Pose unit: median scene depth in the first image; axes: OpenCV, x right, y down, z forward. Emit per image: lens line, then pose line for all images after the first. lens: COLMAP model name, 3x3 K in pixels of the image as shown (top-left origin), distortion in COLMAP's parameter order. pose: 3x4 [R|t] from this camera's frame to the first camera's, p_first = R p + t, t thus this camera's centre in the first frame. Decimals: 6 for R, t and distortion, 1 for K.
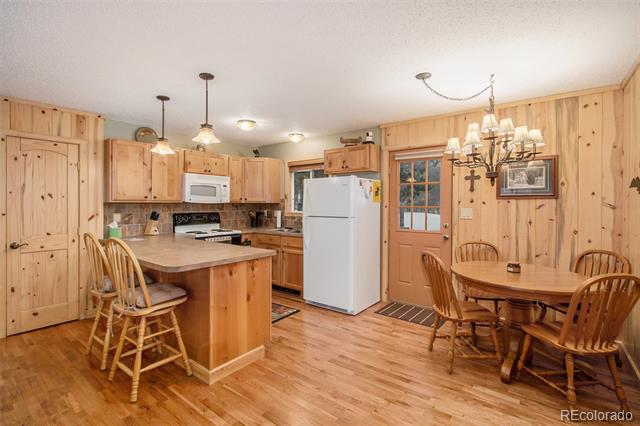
lens RADIAL K [[298.6, 0, 321.3], [0, 298.6, 209.4], [0, 0, 1]] dist [-0.008561, -0.000026]
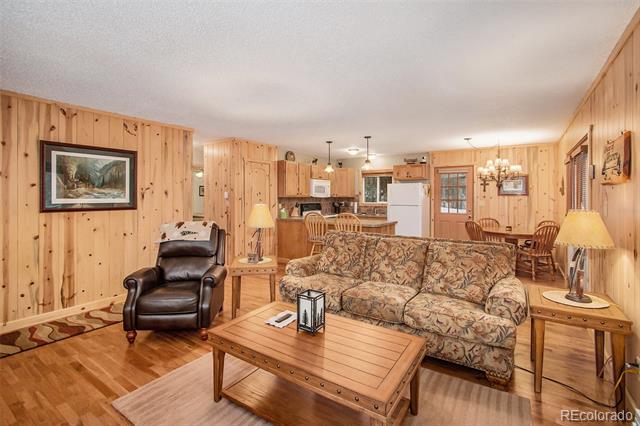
lens RADIAL K [[307.4, 0, 315.1], [0, 307.4, 199.3], [0, 0, 1]] dist [-0.001227, -0.000044]
pose [[0.998337, 0.001522, 0.057622, -0.575818], [-0.000917, 0.999944, -0.010511, 0.008129], [-0.057635, 0.010441, 0.998283, -0.747141]]
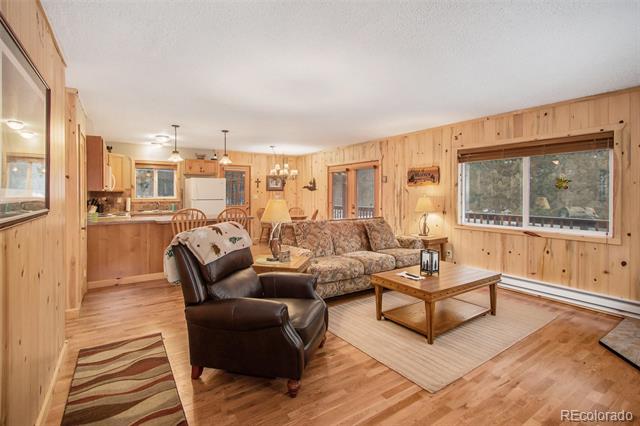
lens RADIAL K [[301.2, 0, 320.9], [0, 301.2, 194.4], [0, 0, 1]] dist [0.016434, 0.000016]
pose [[0.316984, -0.003396, 0.948425, -1.413957], [0.015946, 0.999871, -0.001749, 0.006849], [-0.948297, 0.015678, 0.316997, -0.214476]]
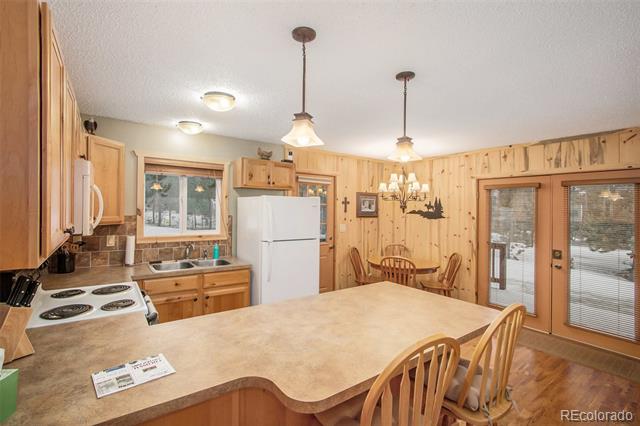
lens RADIAL K [[298.6, 0, 321.3], [0, 298.6, 209.4], [0, 0, 1]] dist [-0.008561, -0.000026]
pose [[0.281754, 0.001845, 0.959485, -0.777612], [-0.001013, 0.999998, -0.001625, -0.061215], [-0.959486, -0.000514, 0.281756, 0.614897]]
